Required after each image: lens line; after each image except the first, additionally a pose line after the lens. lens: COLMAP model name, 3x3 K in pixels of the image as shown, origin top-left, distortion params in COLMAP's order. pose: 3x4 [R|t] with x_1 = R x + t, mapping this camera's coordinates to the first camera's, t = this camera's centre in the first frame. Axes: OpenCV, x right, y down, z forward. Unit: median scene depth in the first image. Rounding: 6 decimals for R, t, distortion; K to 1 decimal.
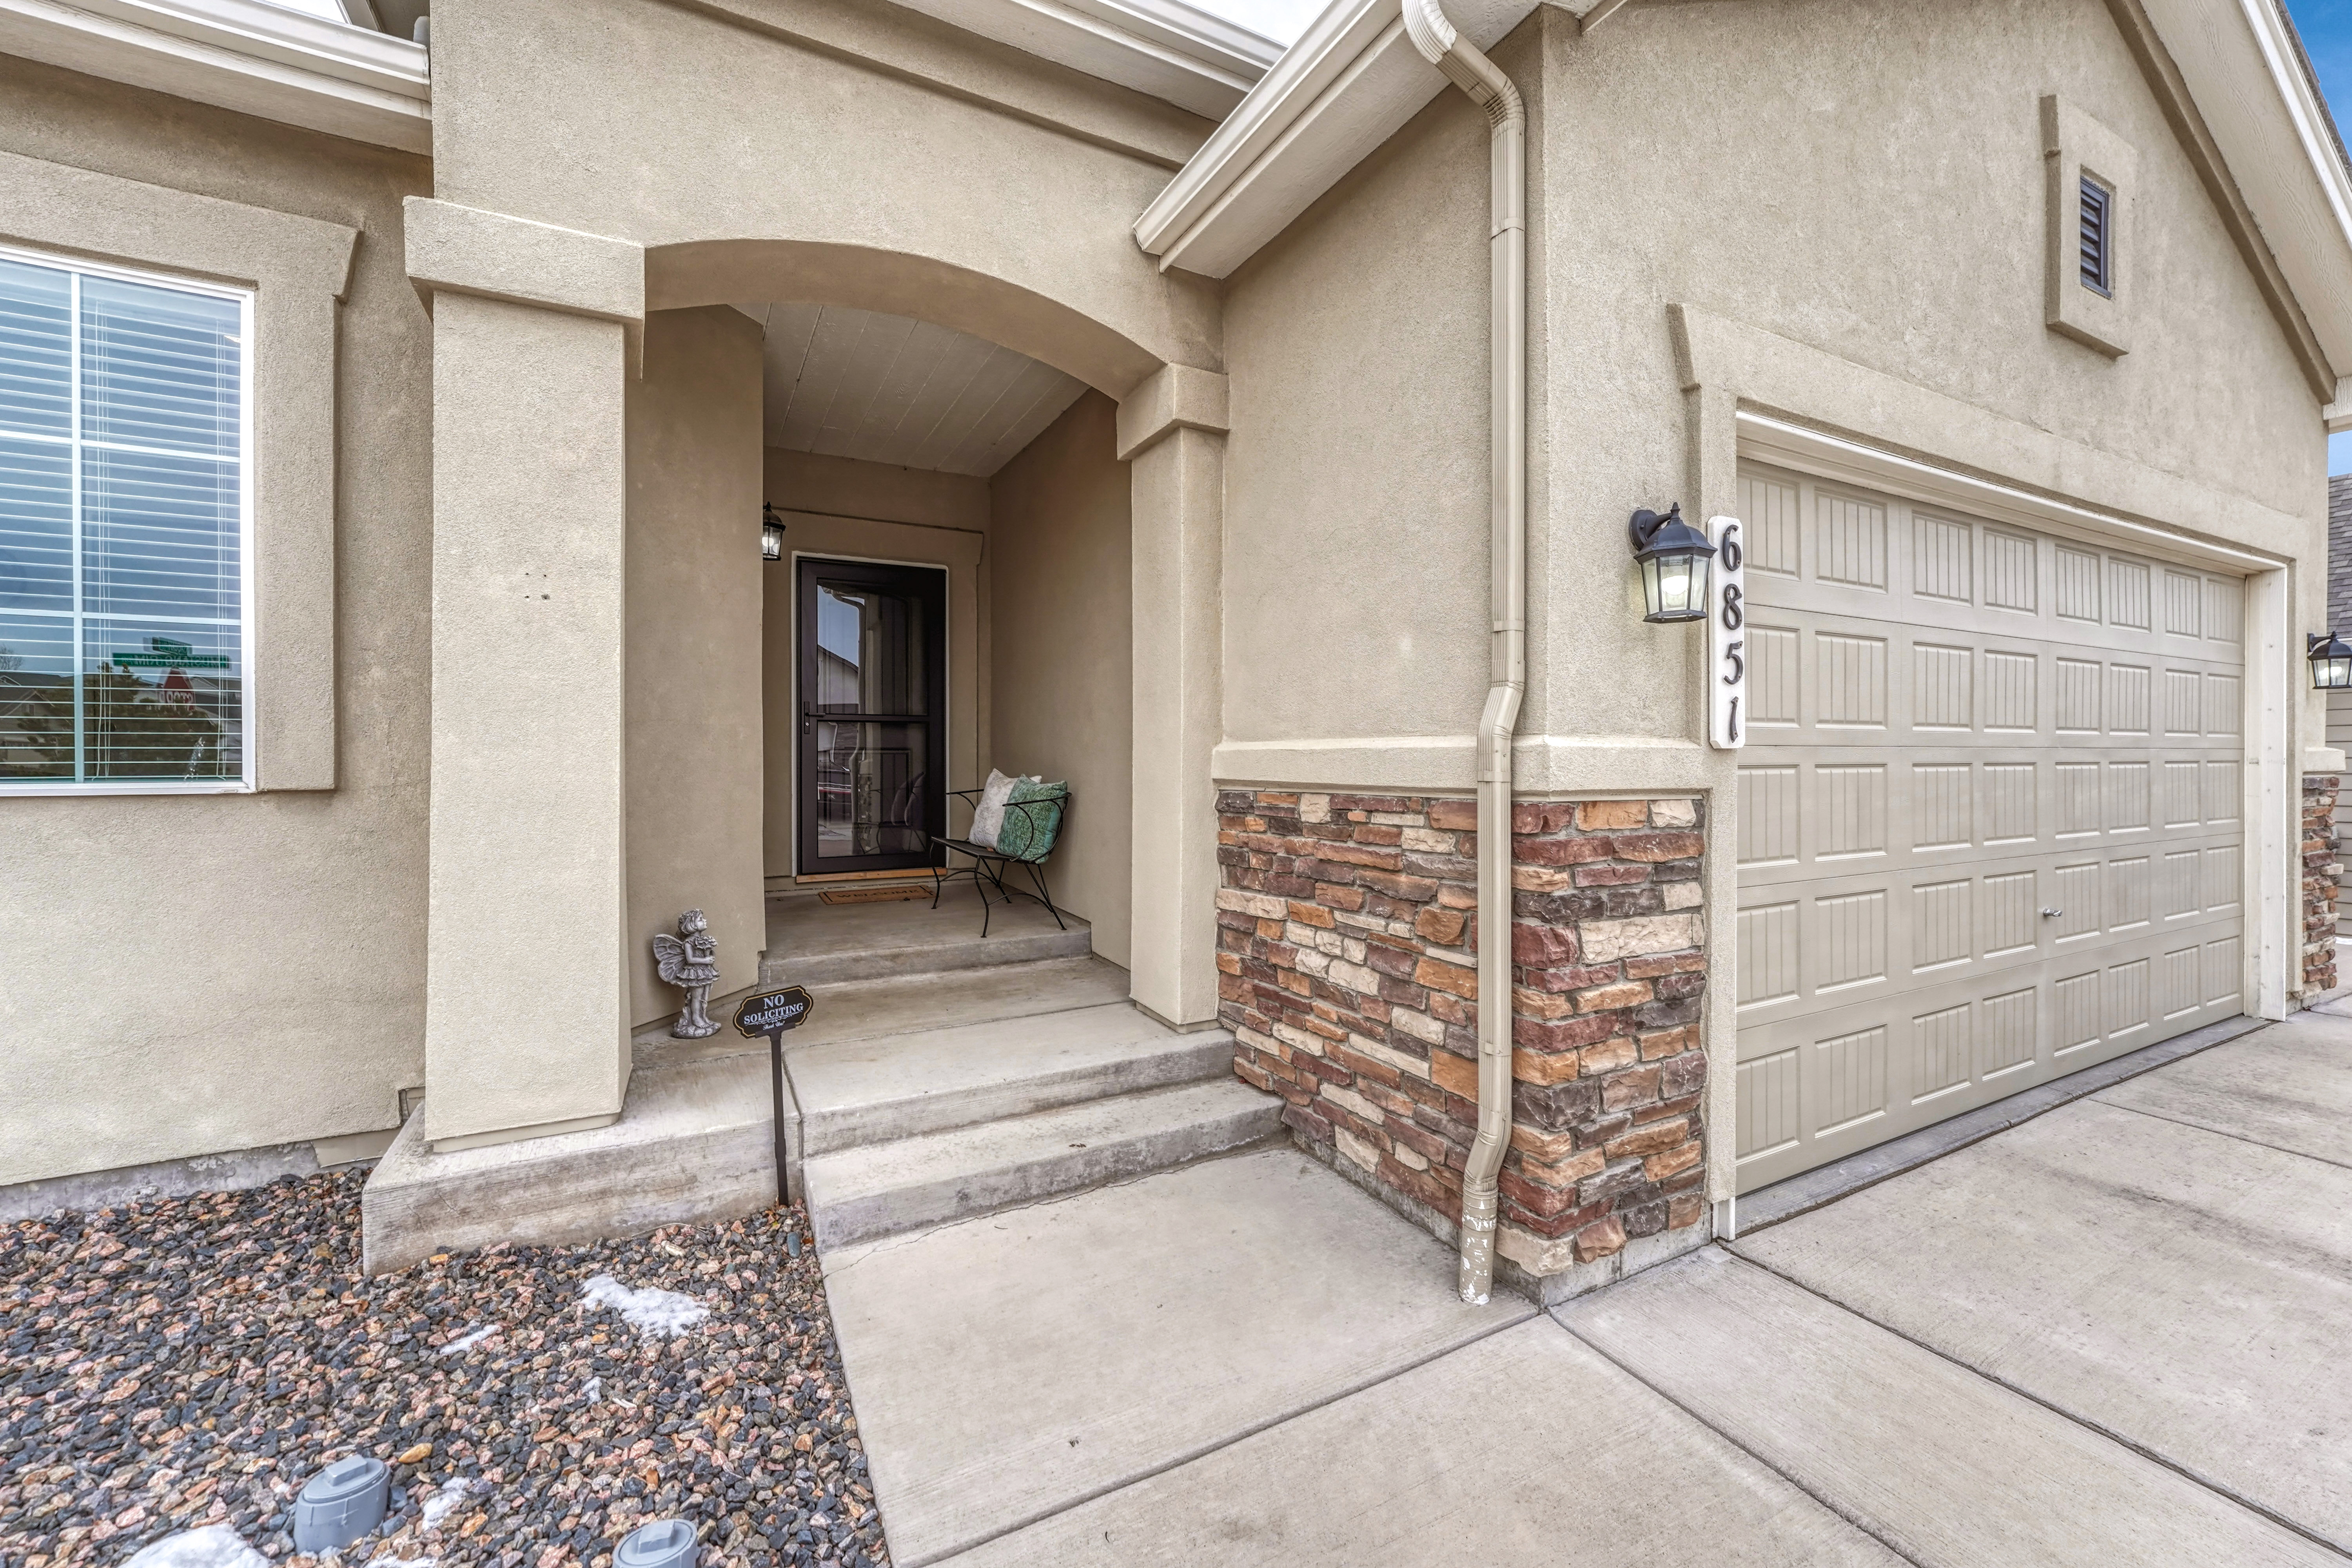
lens RADIAL K [[975.6, 0, 1176.6], [0, 975.6, 734.2], [0, 0, 1]] dist [-0.001078, -0.000531]
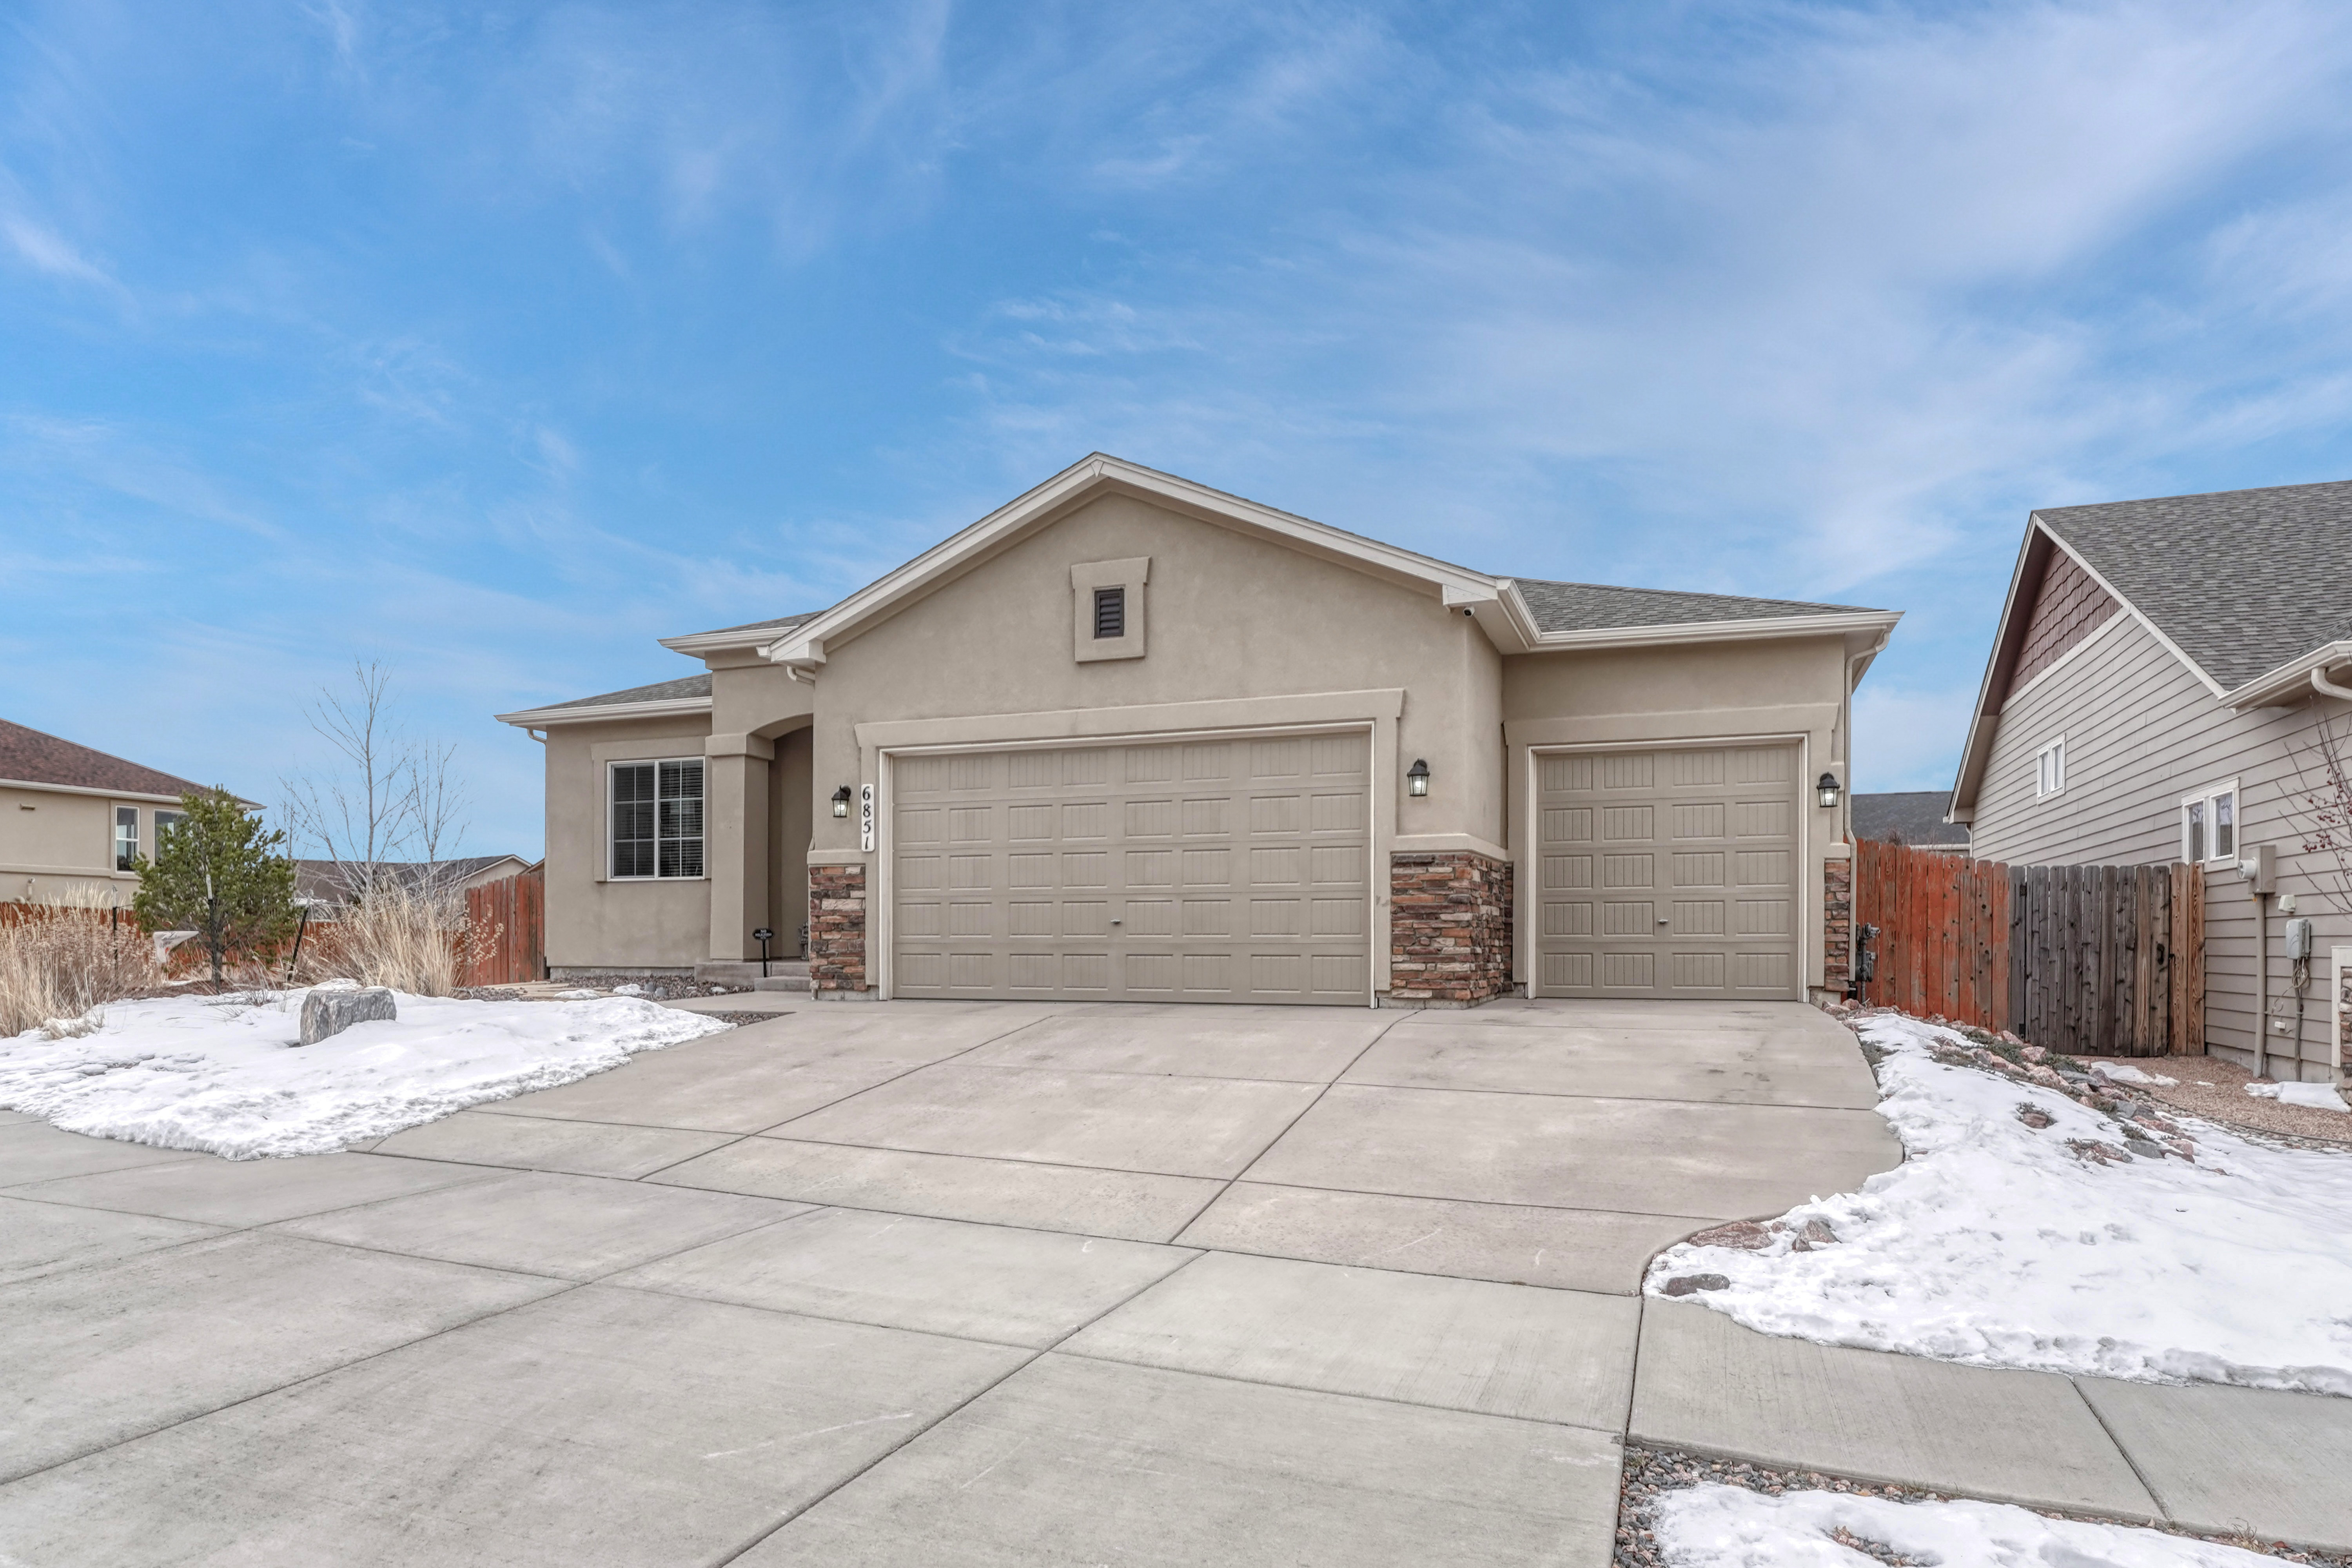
lens RADIAL K [[1360.2, 0, 1179.5], [0, 1360.2, 941.8], [0, 0, 1]] dist [-0.001255, 0.000483]
pose [[0.660999, 0.002373, -0.750383, 4.925808], [0.003894, 0.999971, 0.006592, 0.307795], [0.750377, -0.007279, 0.660970, -1.351499]]
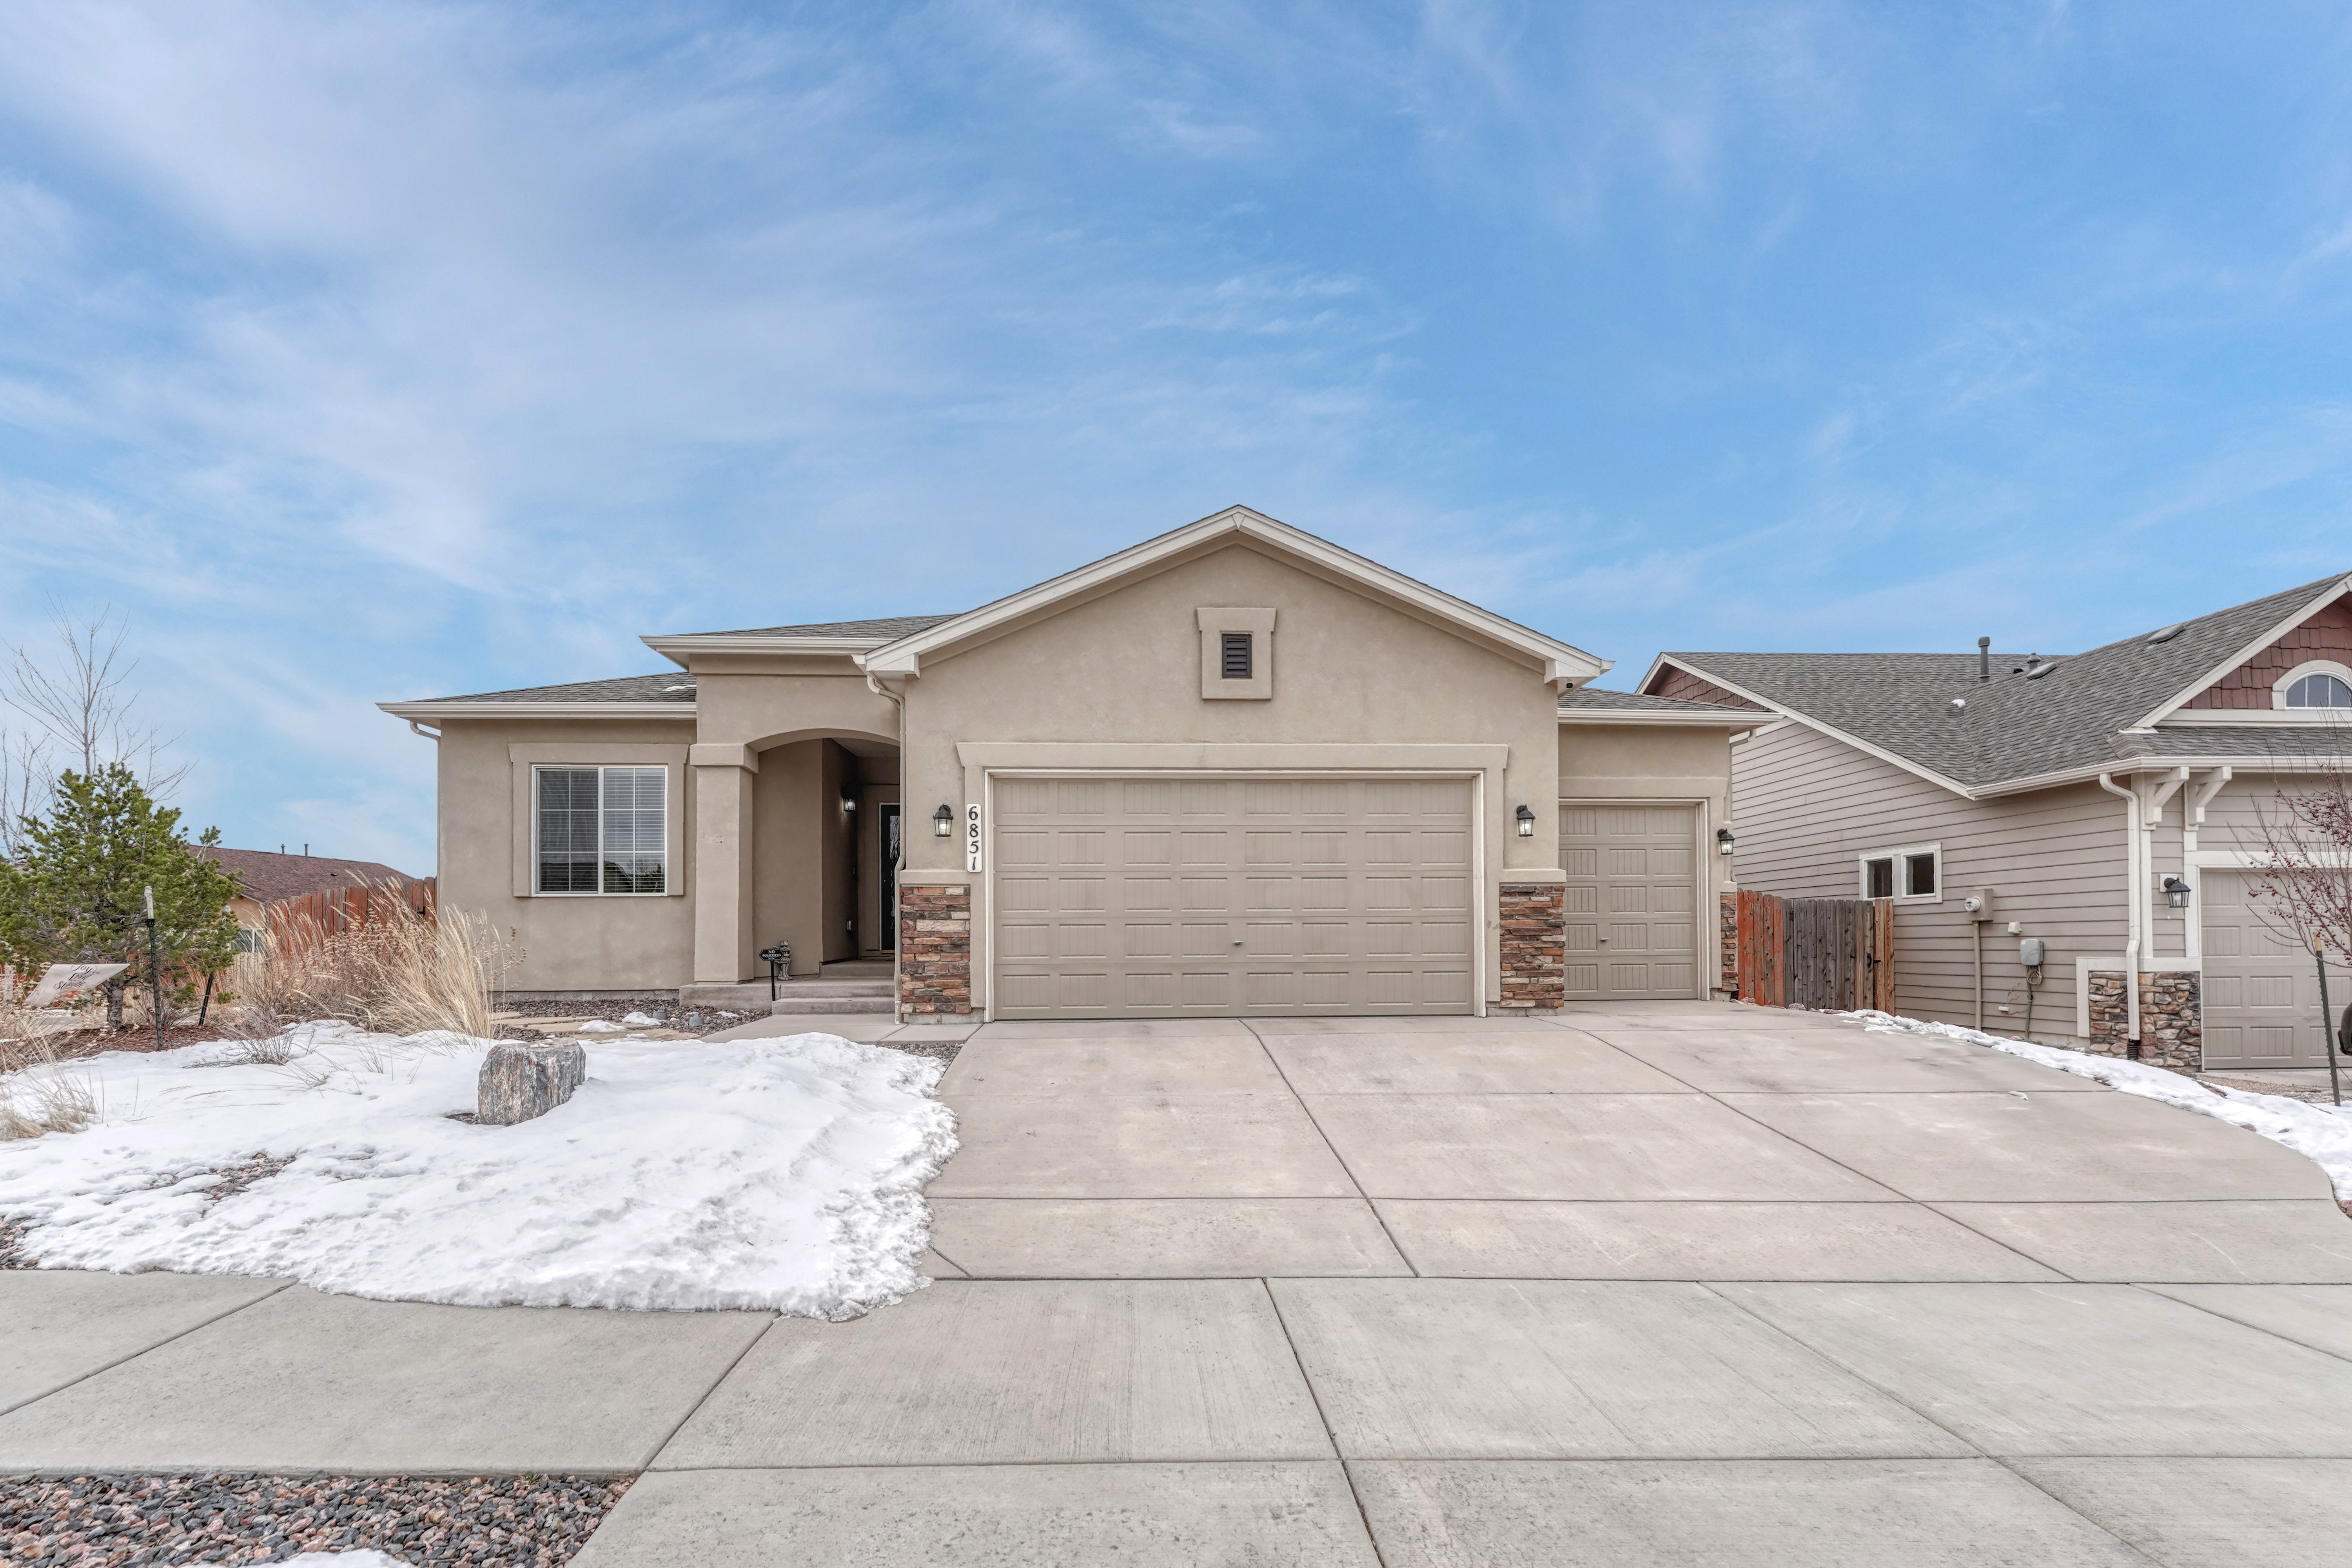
lens RADIAL K [[1056.6, 0, 1163.0], [0, 1056.6, 929.0], [0, 0, 1]] dist [-0.001456, -0.000350]
pose [[0.906921, -0.009419, -0.421196, 2.724984], [0.007699, 0.999954, -0.005784, 0.240138], [0.421231, 0.002003, 0.906951, -2.062893]]
